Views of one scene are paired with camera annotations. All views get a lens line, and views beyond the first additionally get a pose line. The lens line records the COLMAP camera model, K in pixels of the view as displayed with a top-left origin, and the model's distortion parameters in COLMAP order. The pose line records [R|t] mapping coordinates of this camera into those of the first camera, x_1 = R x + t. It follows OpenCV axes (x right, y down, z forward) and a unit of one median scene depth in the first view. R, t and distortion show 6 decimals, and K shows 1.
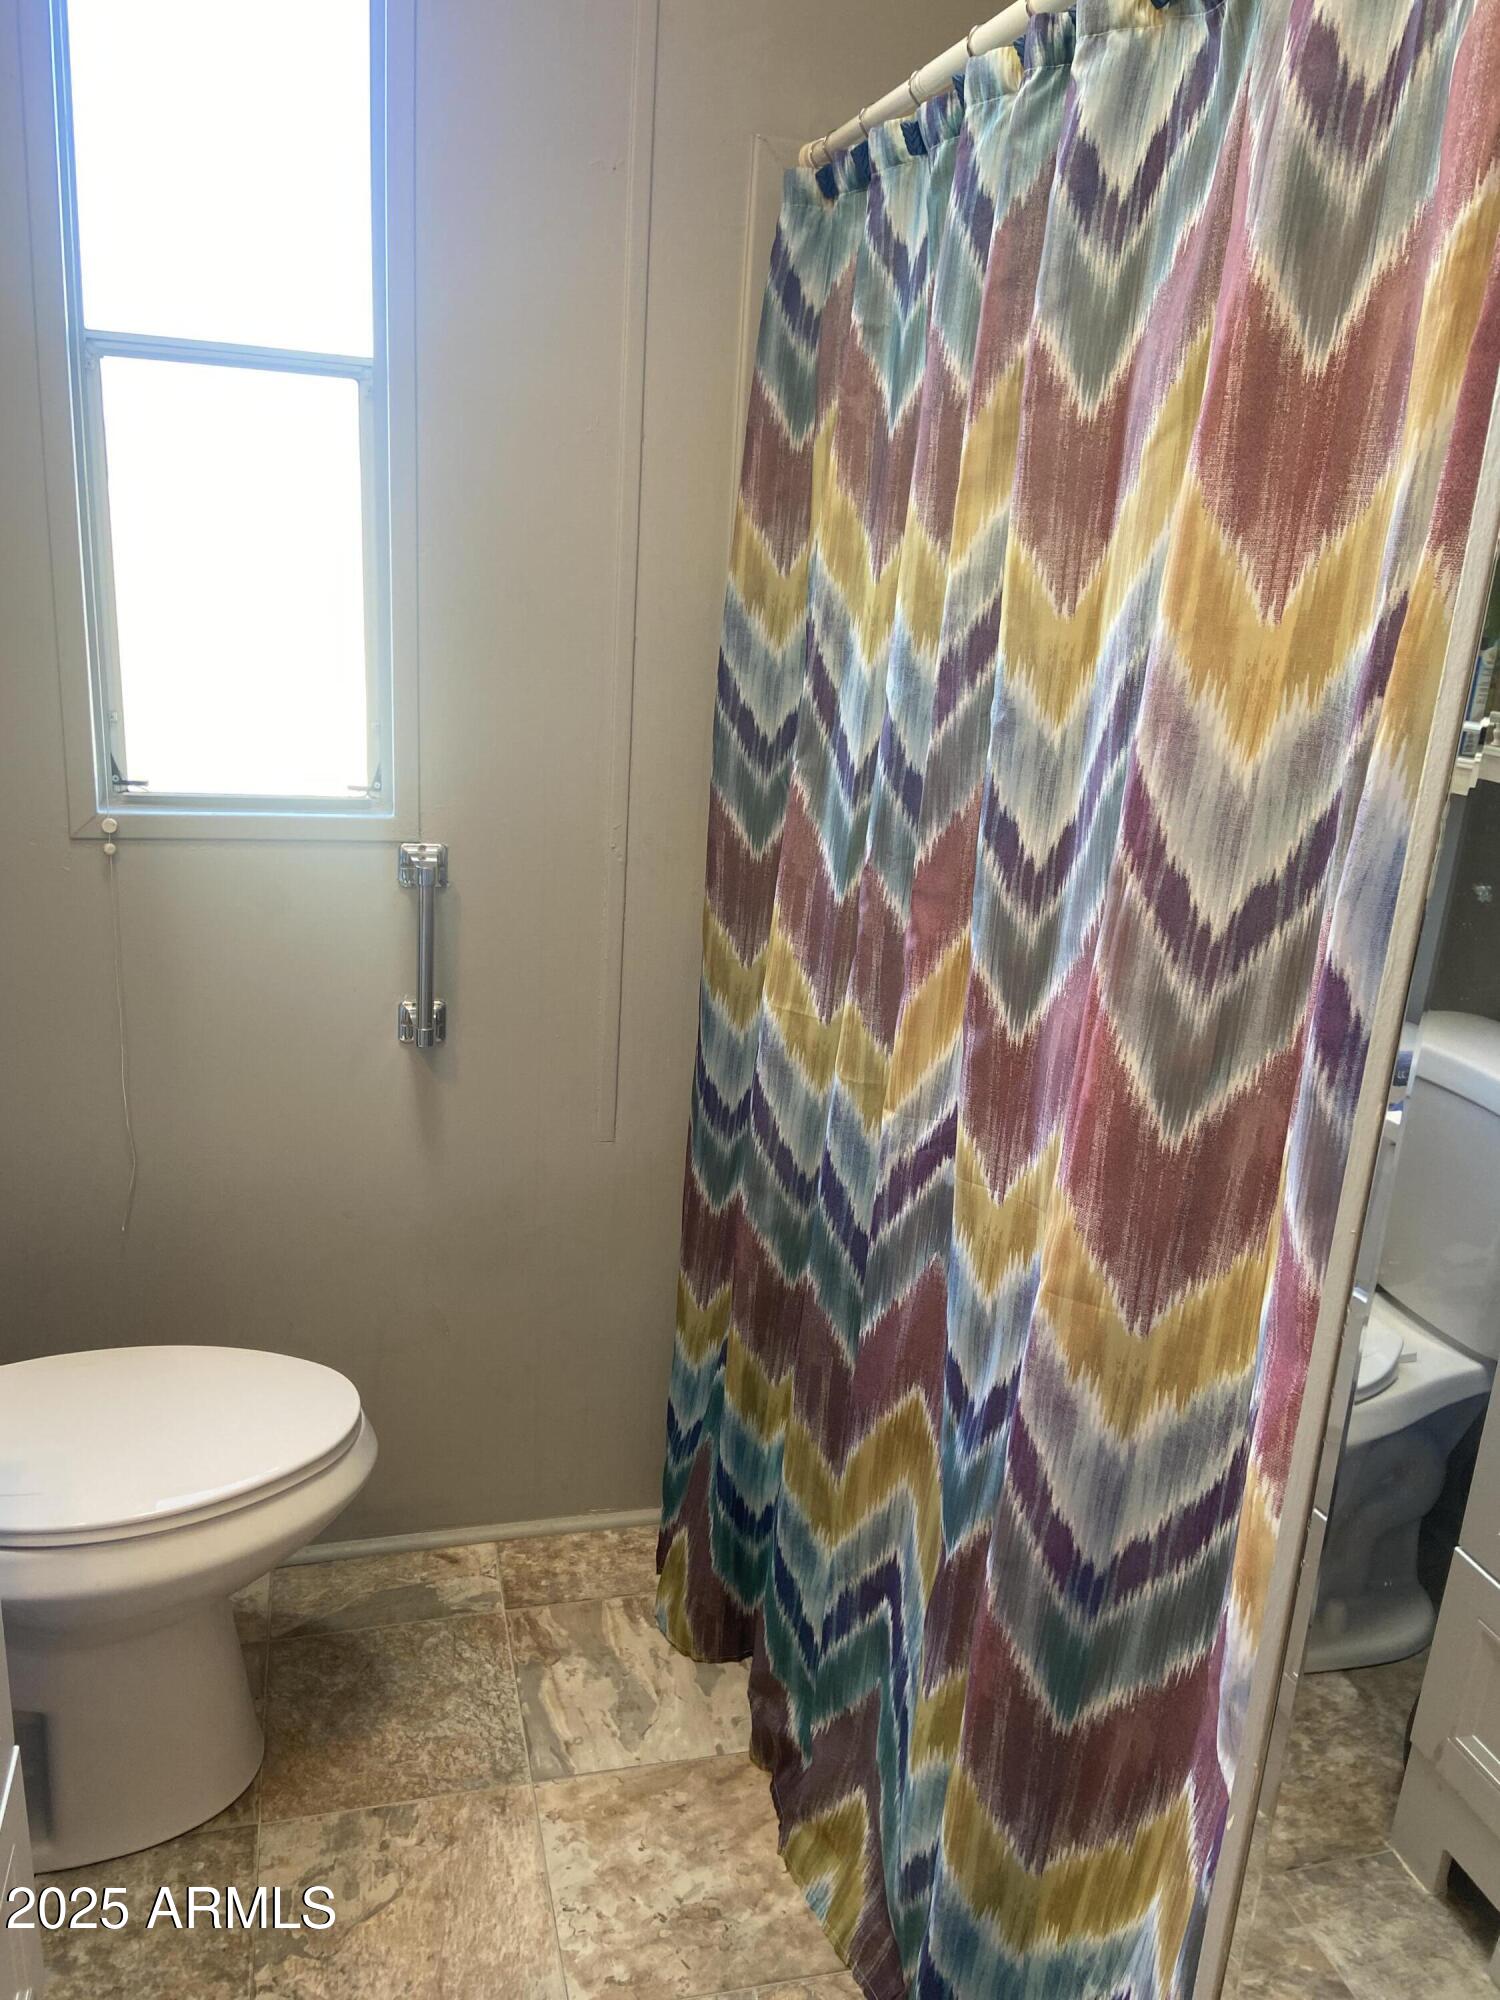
lens RADIAL K [[1506.0, 0, 755.9], [0, 1506.0, 1000.6], [0, 0, 1]] dist [0.078479, -0.100480]
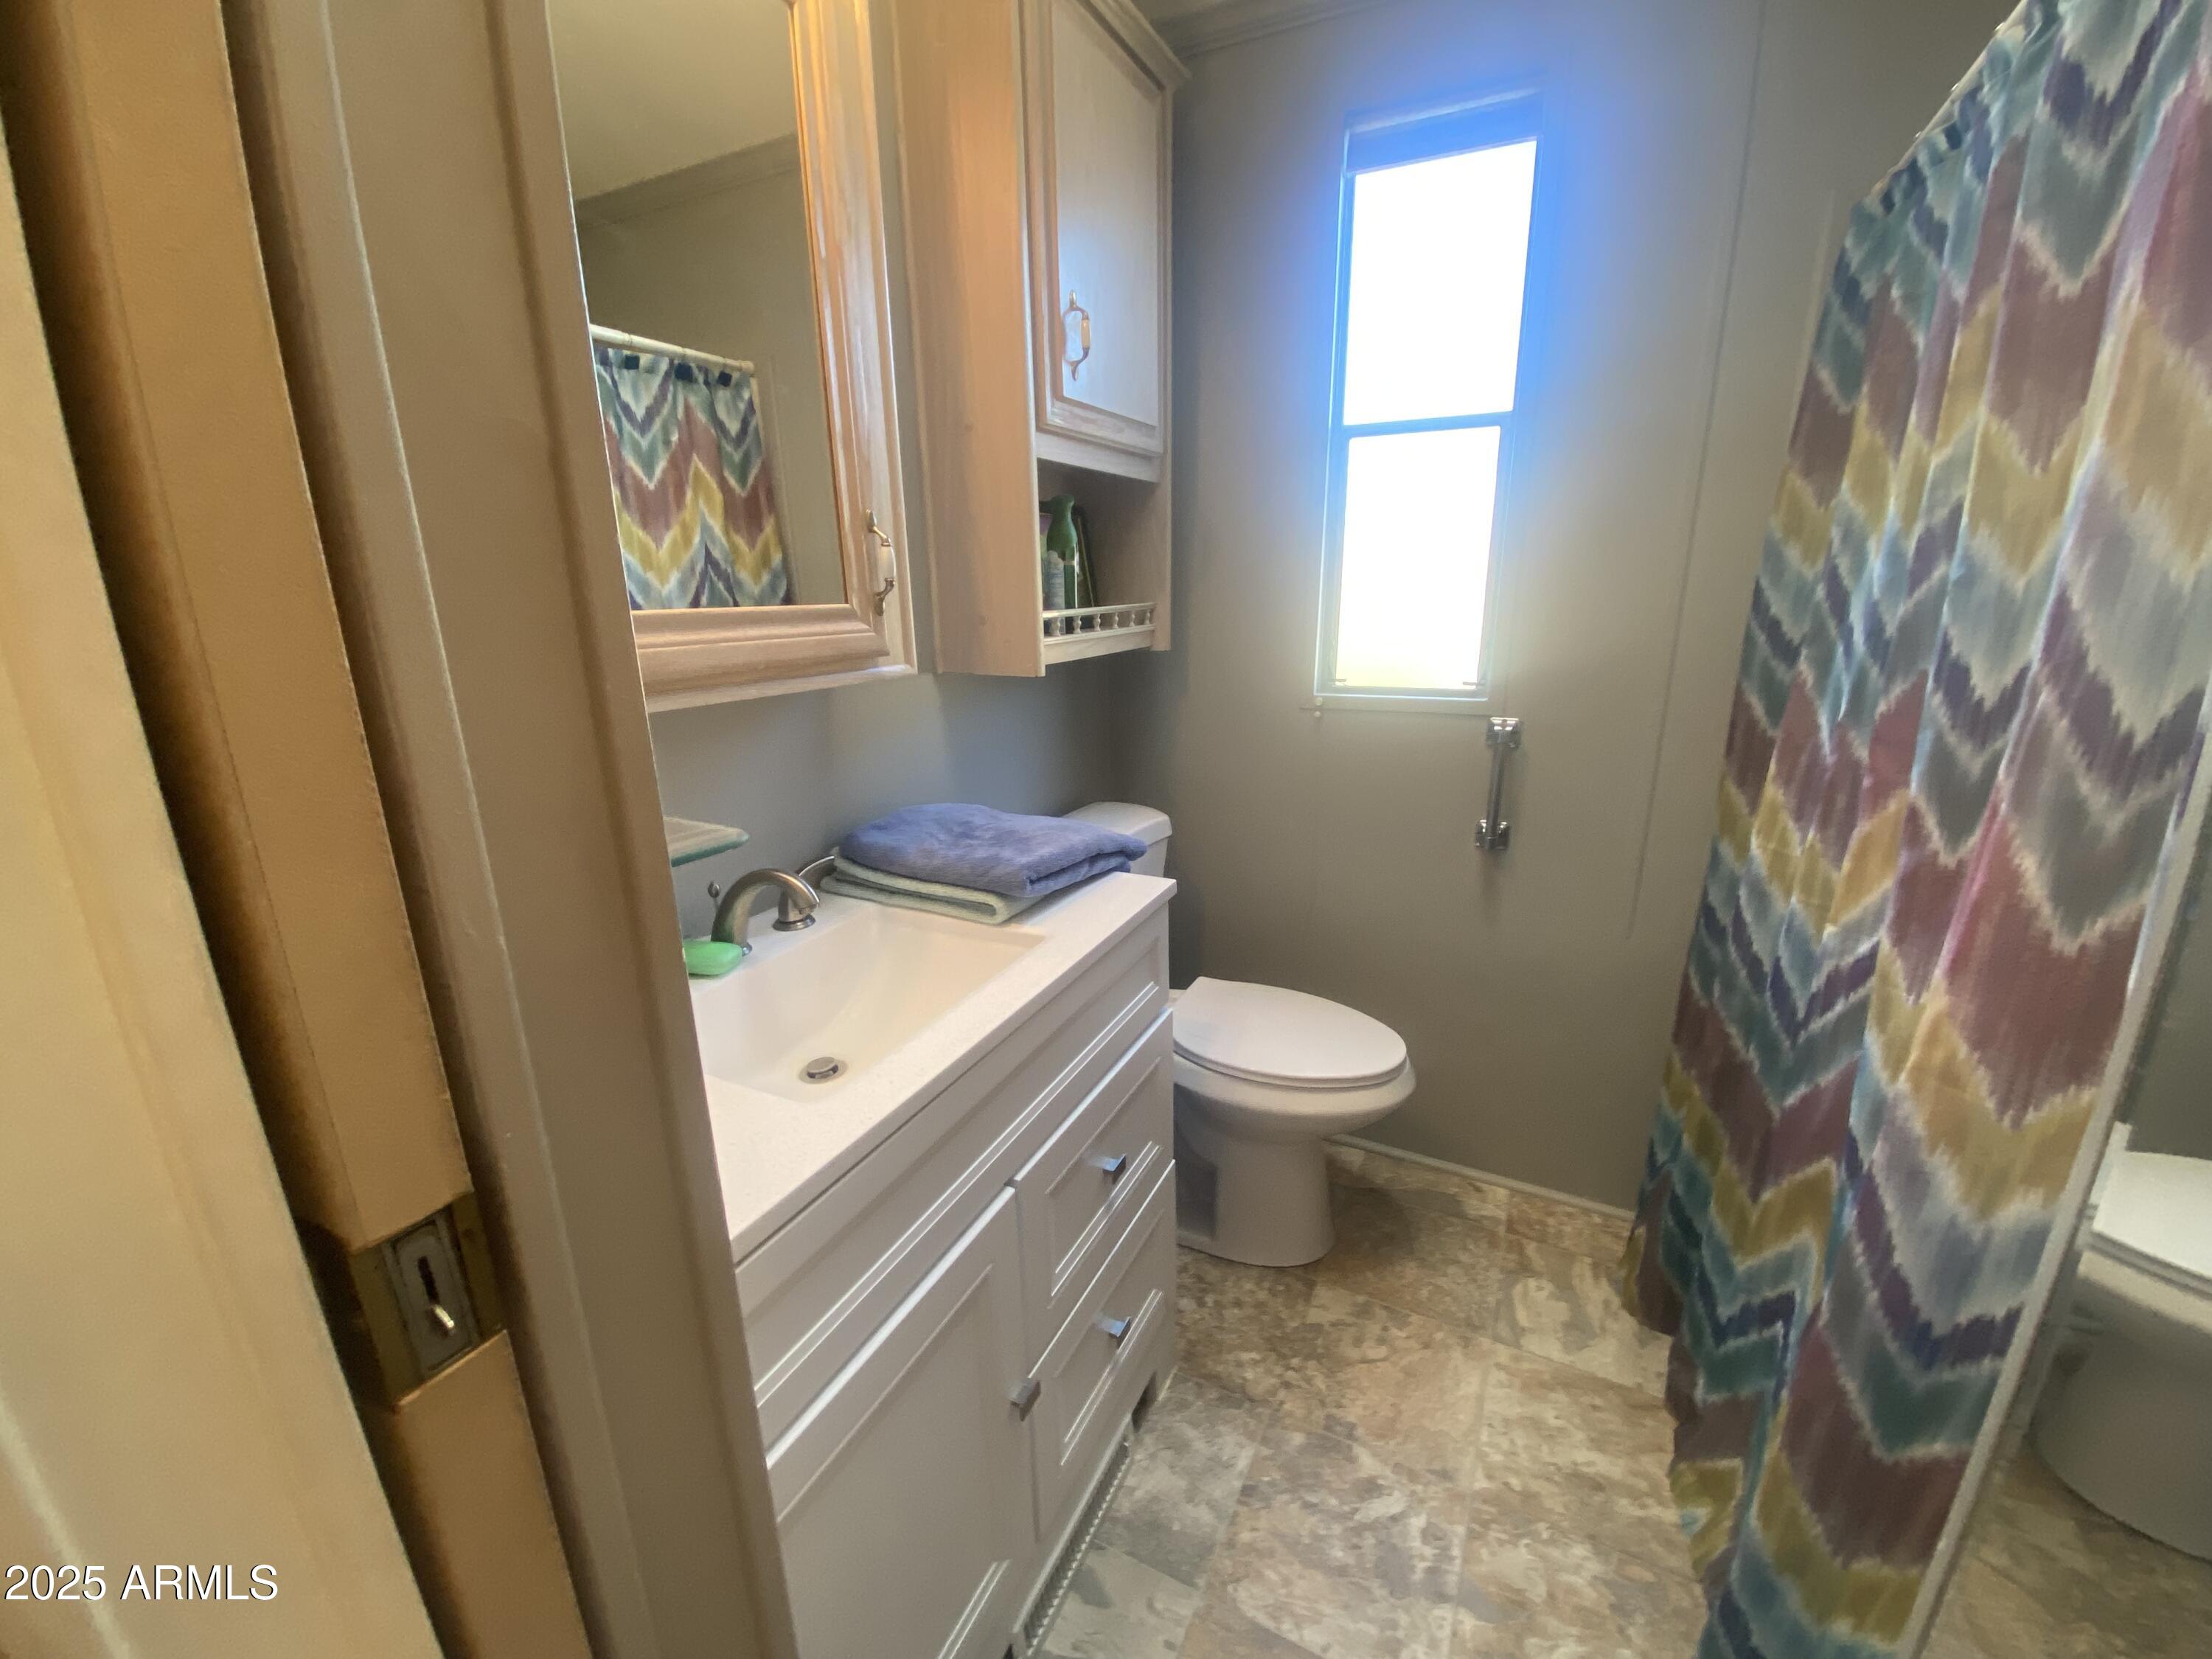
lens RADIAL K [[888.2, 0, 1105.1], [0, 888.2, 844.8], [0, 0, 1]] dist [0.012614, -0.016825]
pose [[0.734459, 0.116463, -0.668585, 0.109392], [-0.131128, 0.990954, 0.028570, 0.055060], [0.665865, 0.066687, 0.743086, 0.064272]]
